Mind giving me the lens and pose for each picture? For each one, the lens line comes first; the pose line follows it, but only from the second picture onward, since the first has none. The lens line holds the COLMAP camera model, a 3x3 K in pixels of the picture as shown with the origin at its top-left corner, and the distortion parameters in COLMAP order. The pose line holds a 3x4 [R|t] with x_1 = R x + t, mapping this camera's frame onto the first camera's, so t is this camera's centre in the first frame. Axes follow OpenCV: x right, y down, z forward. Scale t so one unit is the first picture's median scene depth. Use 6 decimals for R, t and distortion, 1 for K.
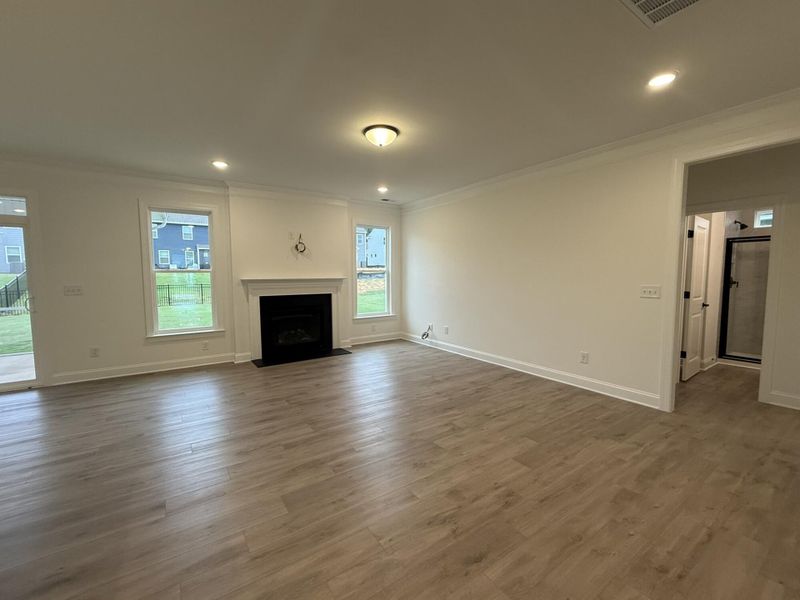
lens RADIAL K [[335.6, 0, 399.8], [0, 335.6, 297.3], [0, 0, 1]] dist [-0.001752, -0.000304]
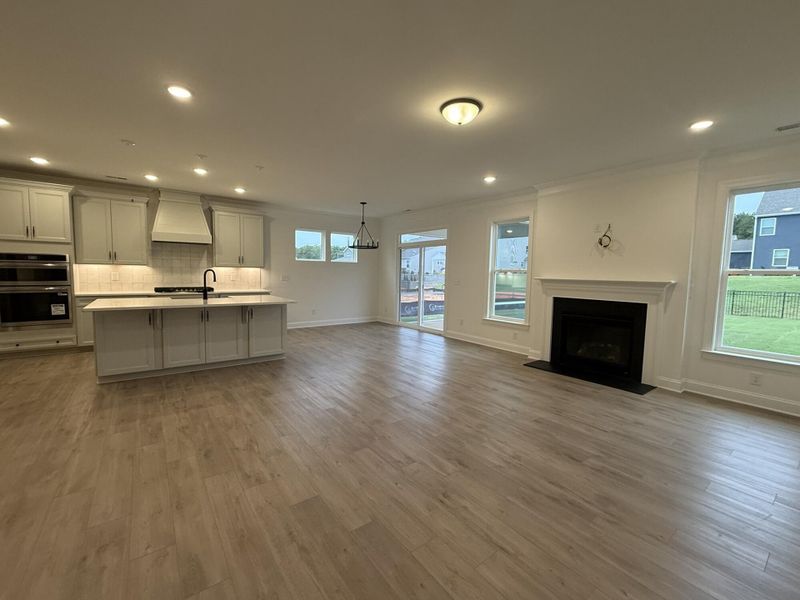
lens RADIAL K [[335.6, 0, 399.8], [0, 335.6, 297.3], [0, 0, 1]] dist [-0.001752, -0.000304]
pose [[0.062488, 0.081740, -0.994693, 0.568085], [-0.091394, 0.992922, 0.075853, -0.038311], [0.993852, 0.086169, 0.069516, 0.558362]]
